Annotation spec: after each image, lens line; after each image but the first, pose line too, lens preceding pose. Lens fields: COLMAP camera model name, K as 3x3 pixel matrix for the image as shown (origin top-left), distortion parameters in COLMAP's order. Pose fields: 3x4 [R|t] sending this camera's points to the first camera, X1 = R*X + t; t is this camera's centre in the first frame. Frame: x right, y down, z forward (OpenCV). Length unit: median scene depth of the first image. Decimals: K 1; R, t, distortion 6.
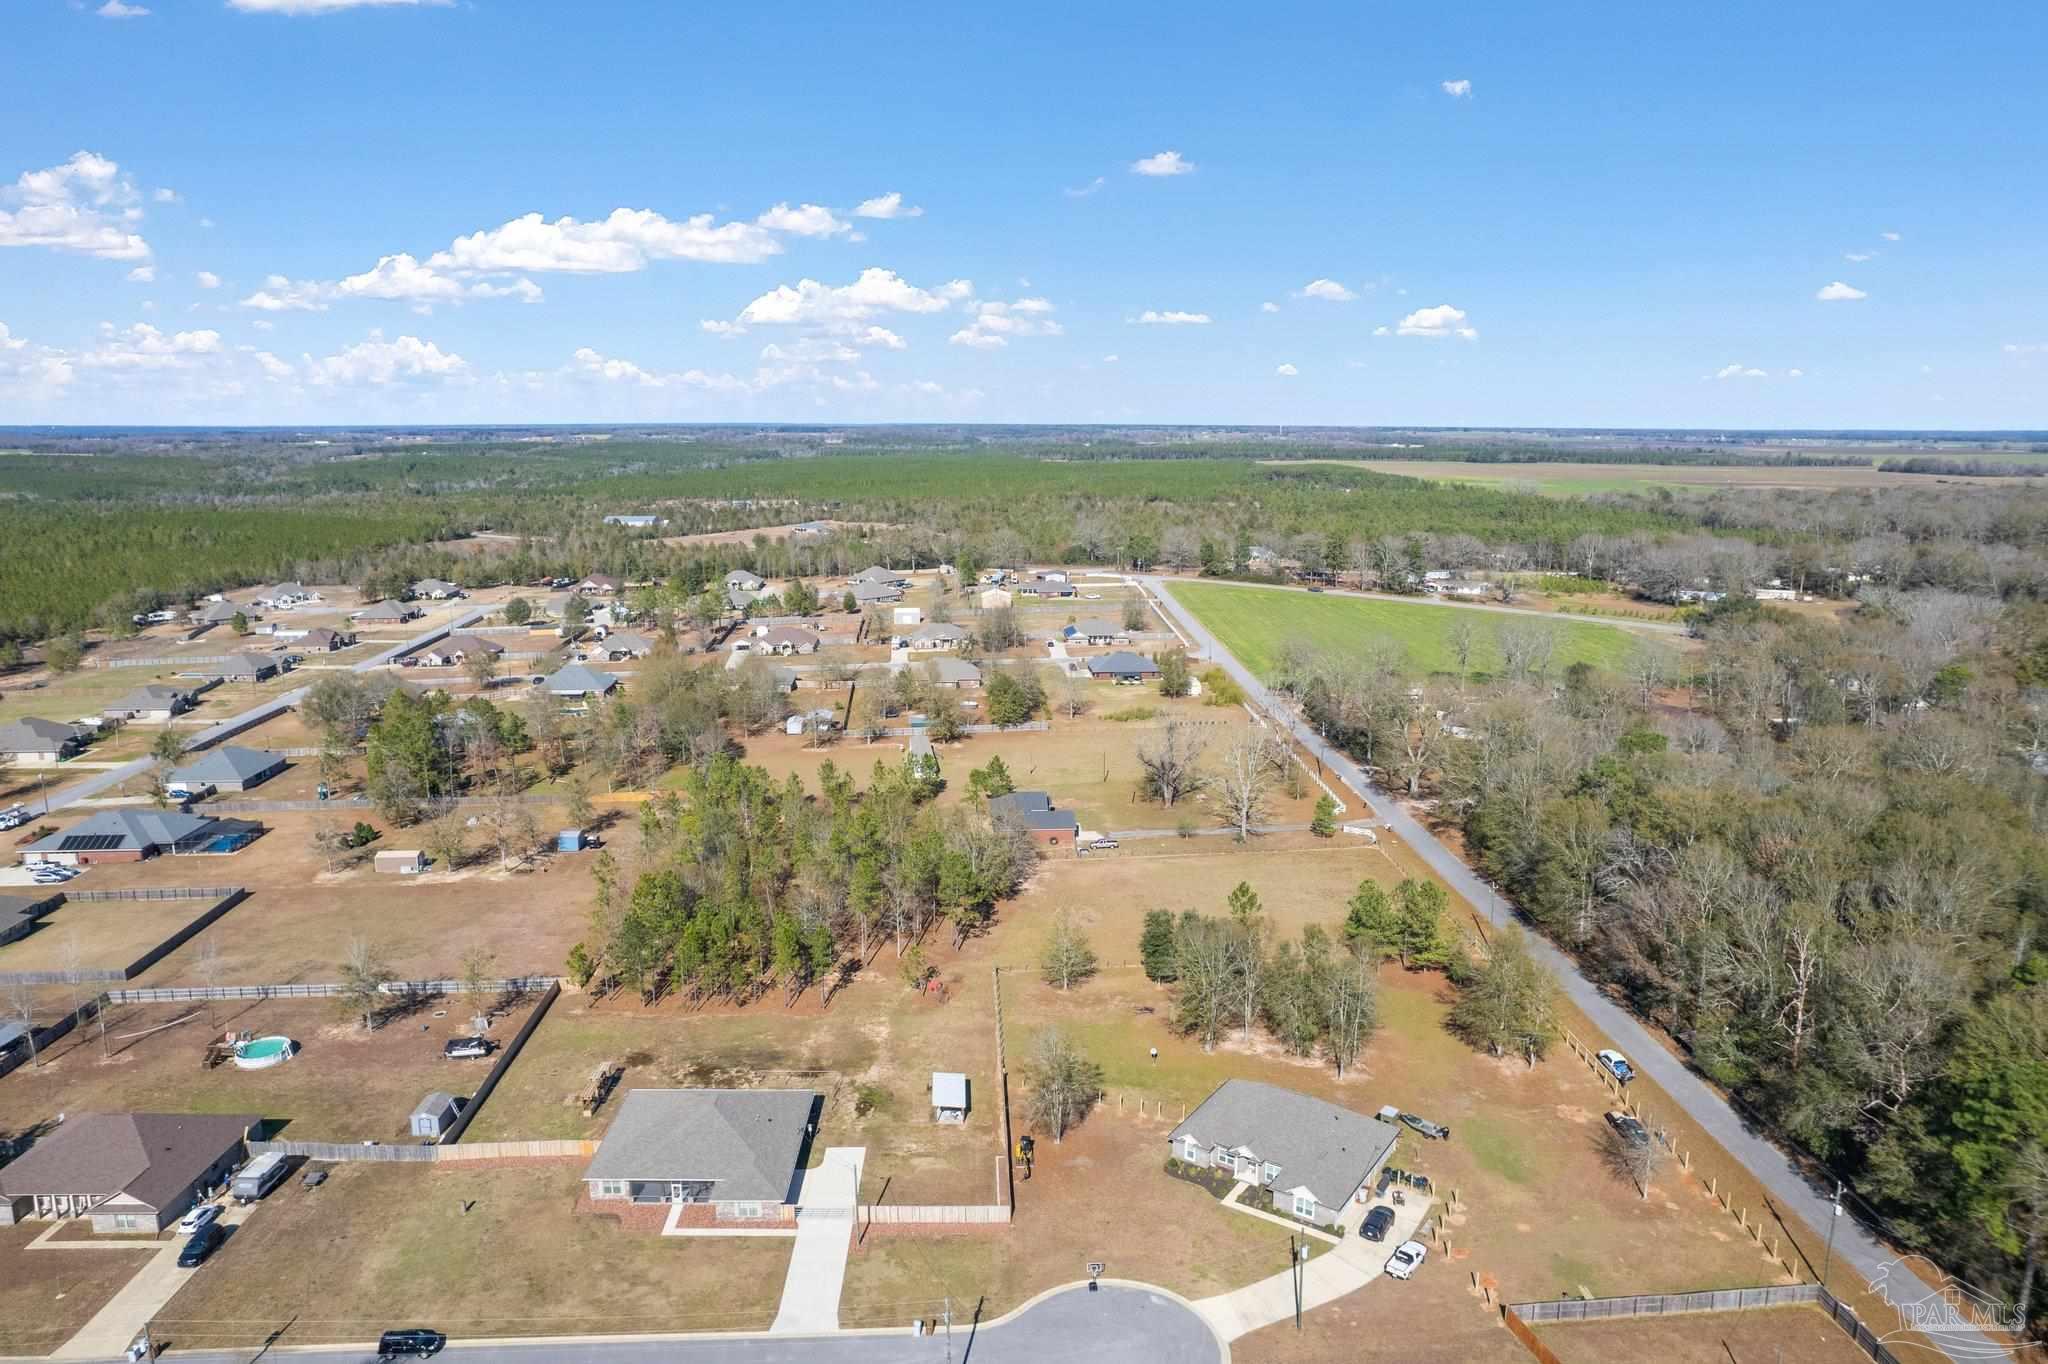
lens RADIAL K [[1311.3, 0, 1021.4], [0, 1311.3, 684.4], [0, 0, 1]] dist [-0.075570, 0.064003]
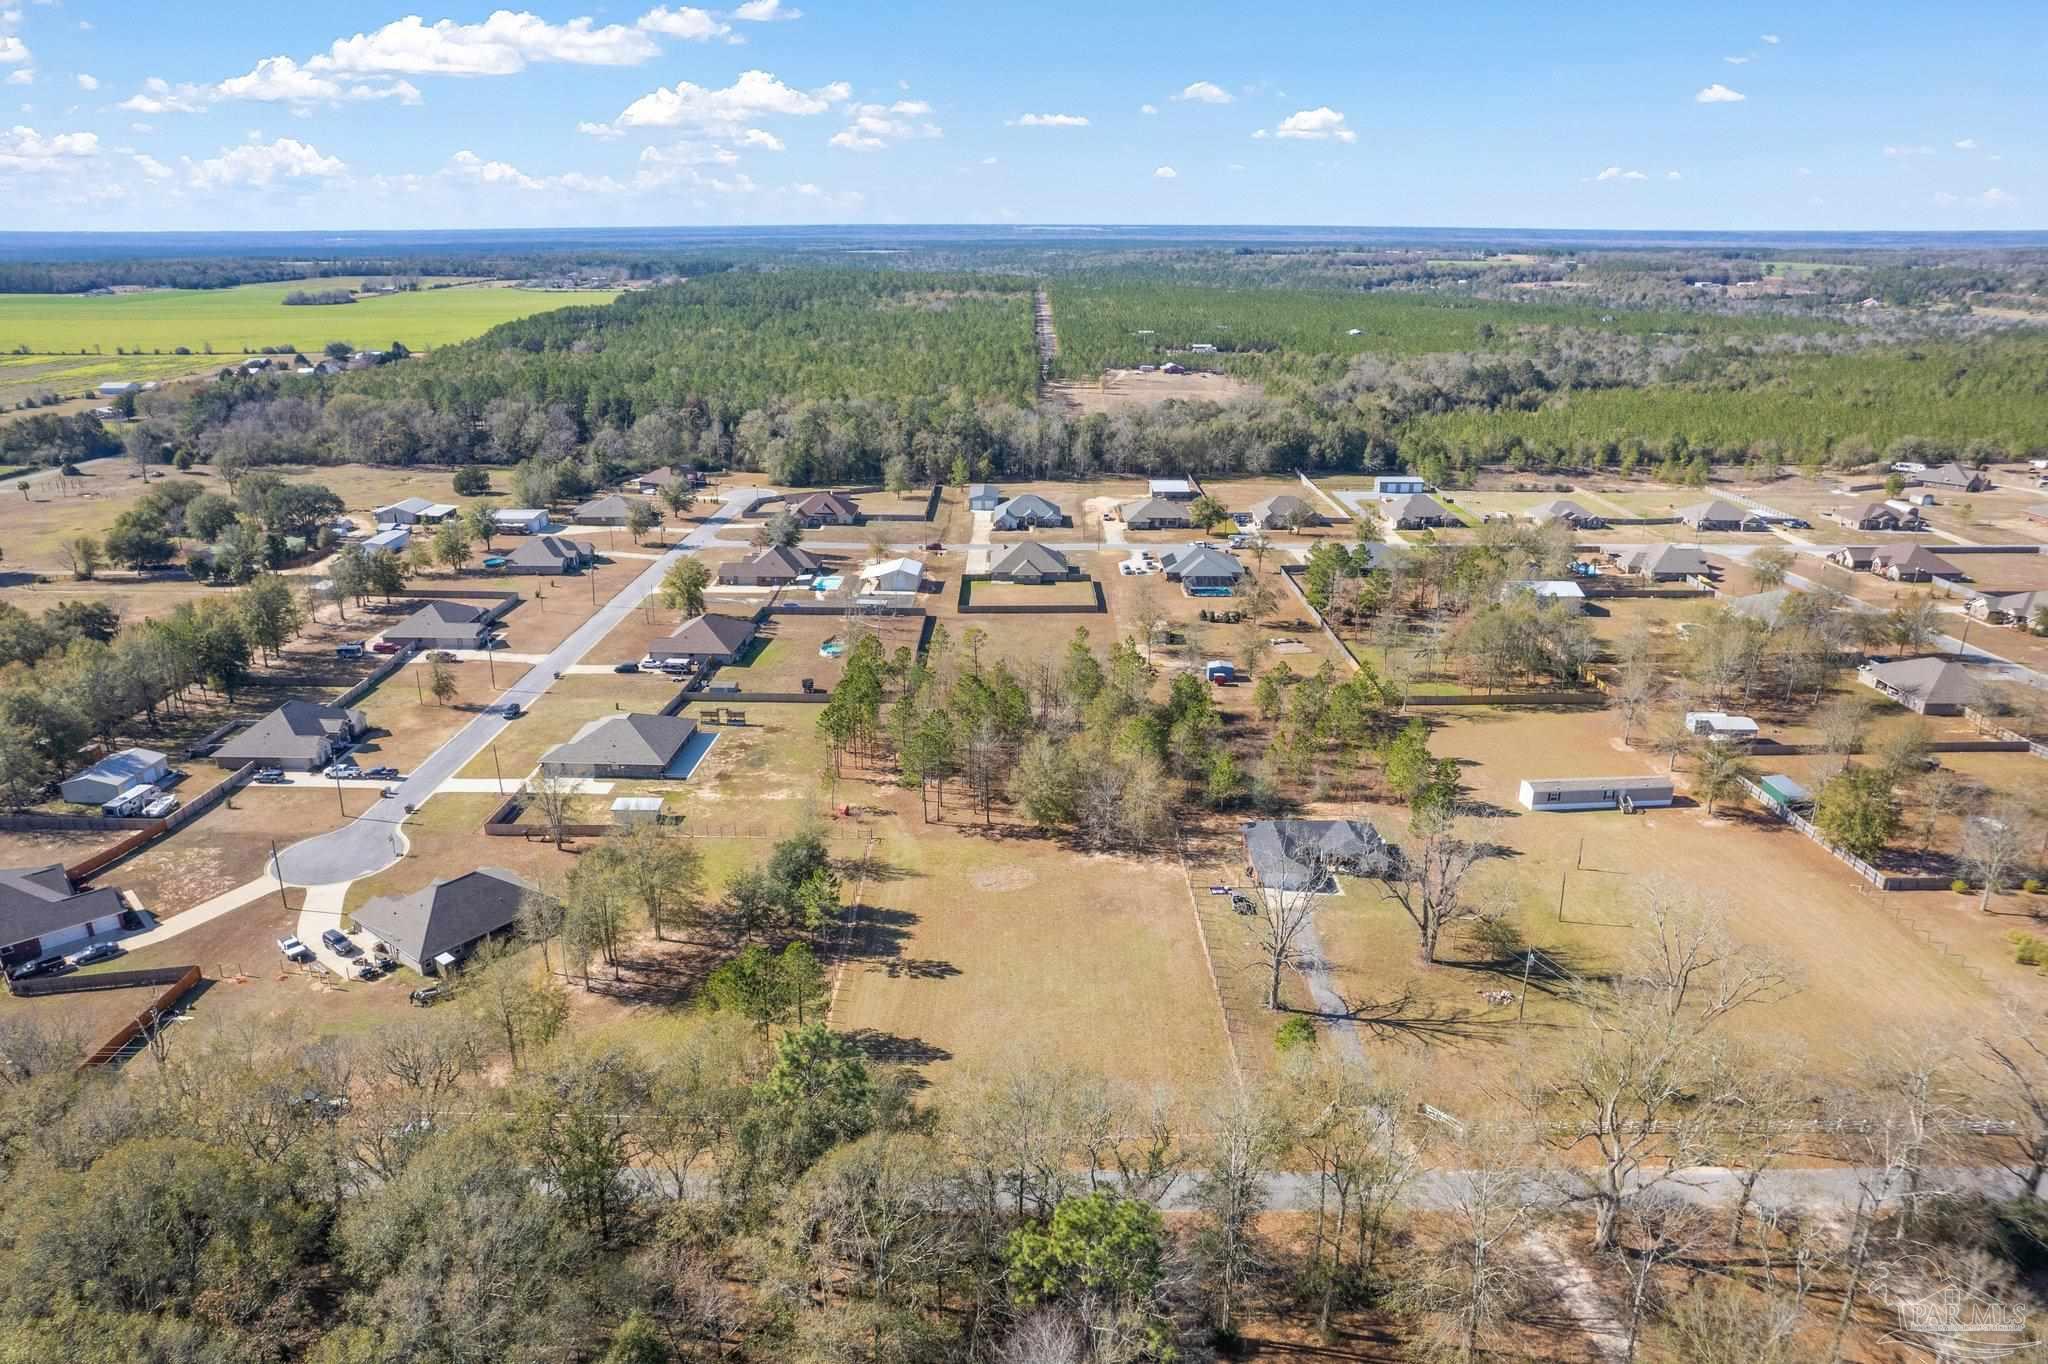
lens RADIAL K [[1311.3, 0, 1021.4], [0, 1311.3, 684.4], [0, 0, 1]] dist [-0.075570, 0.064003]
pose [[-0.066610, 0.334485, -0.940044, 1.117850], [-0.196112, 0.919370, 0.341025, -0.336880], [0.978316, 0.207070, 0.004357, 1.312032]]
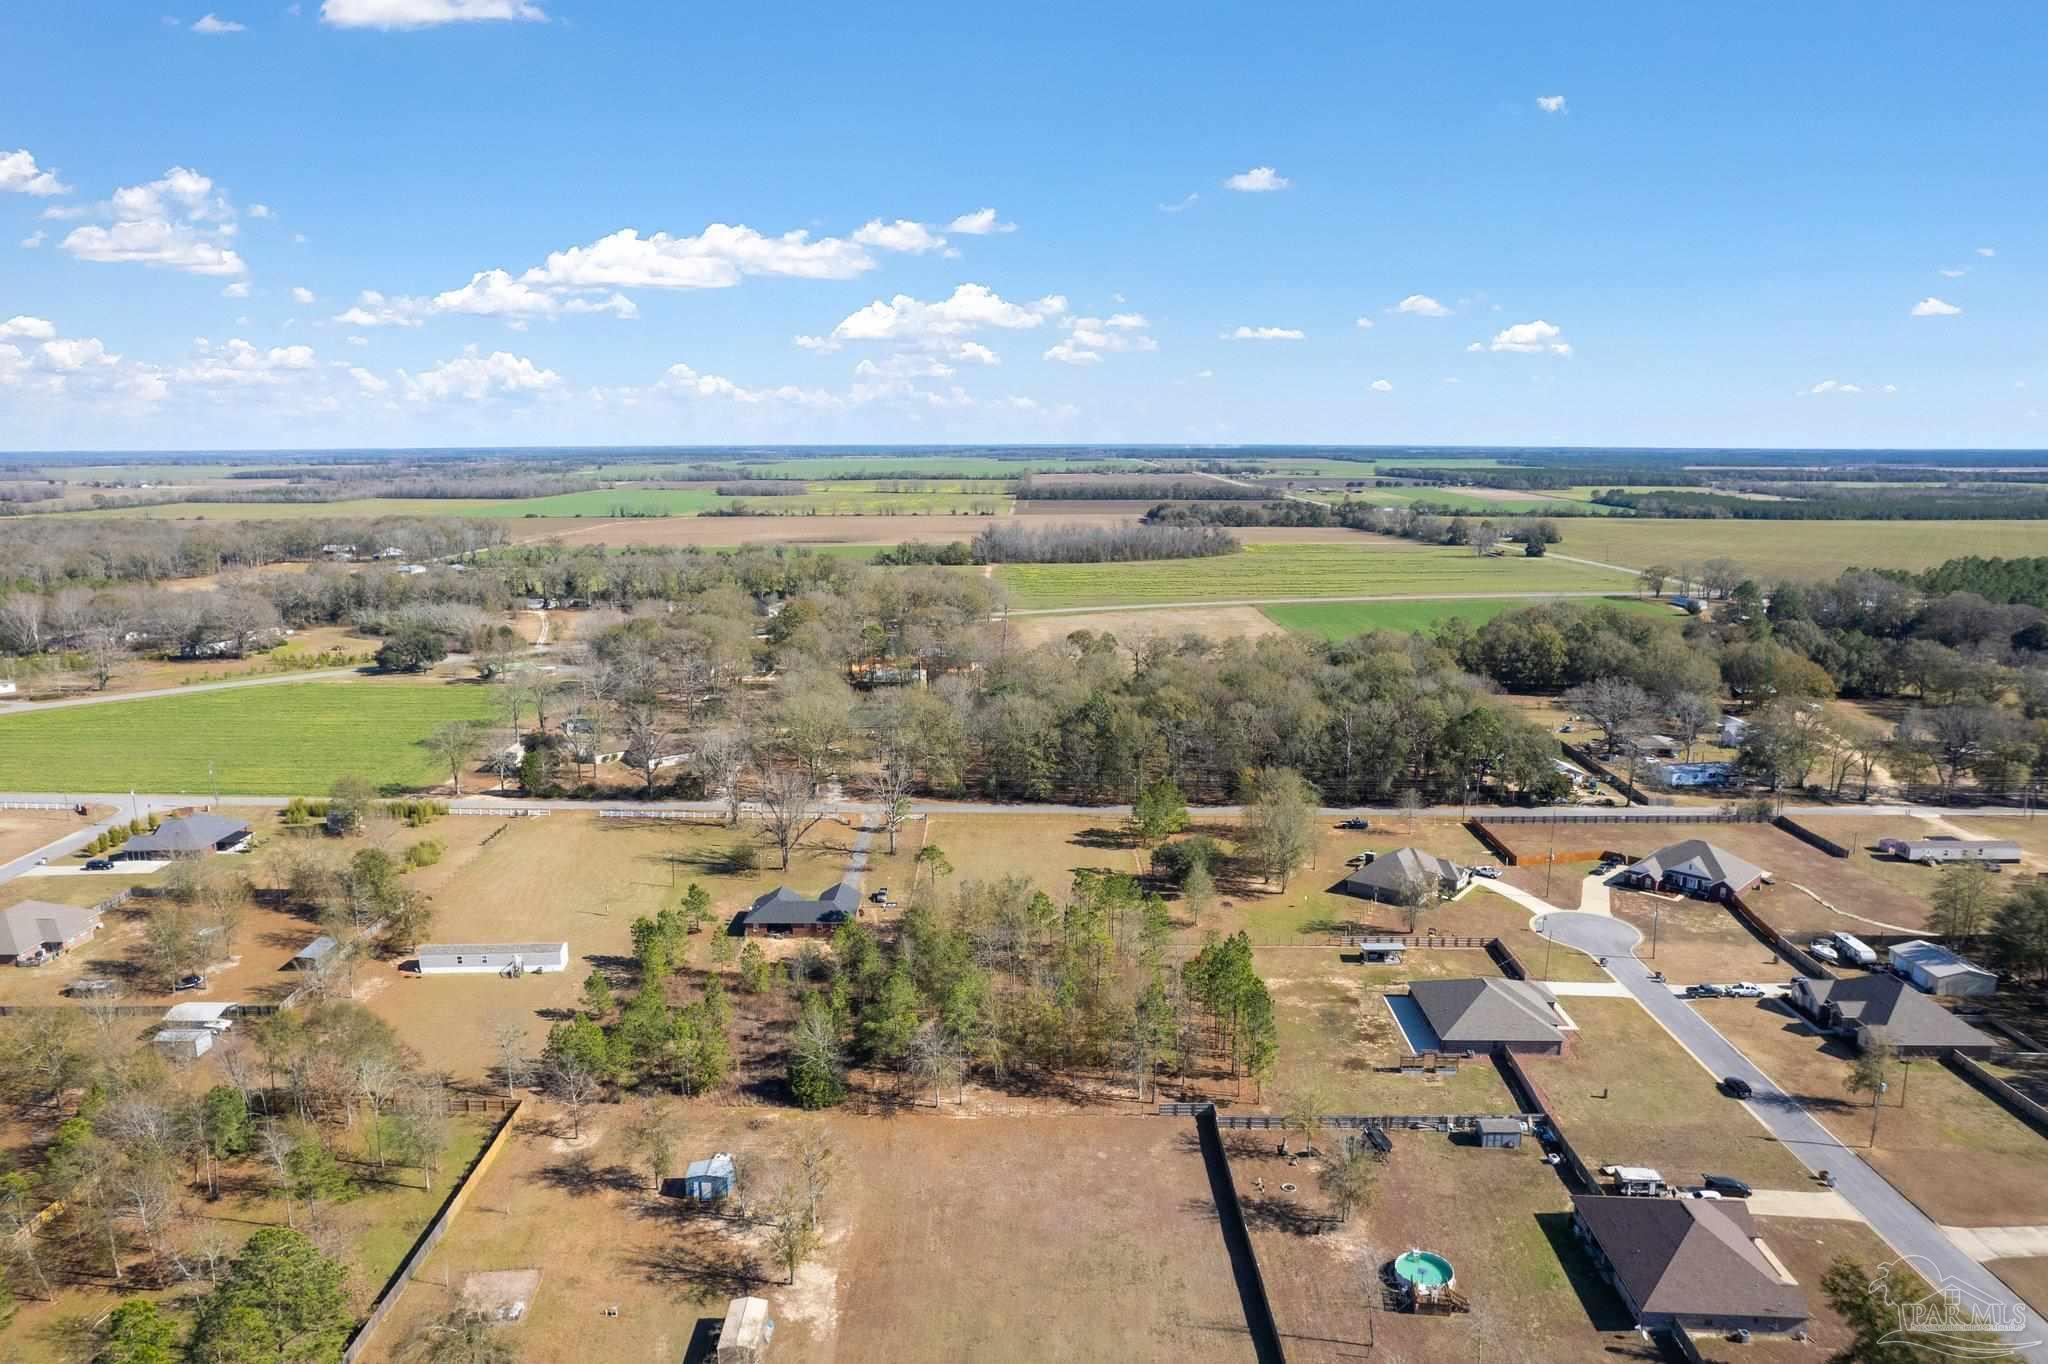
lens RADIAL K [[1320.9, 0, 1021.9], [0, 1320.9, 690.7], [0, 0, 1]] dist [-0.065678, 0.052803]
pose [[0.059133, -0.190587, 0.979888, -1.459634], [0.197548, 0.964427, 0.175659, -0.313442], [-0.978508, 0.183188, 0.094679, 1.166617]]
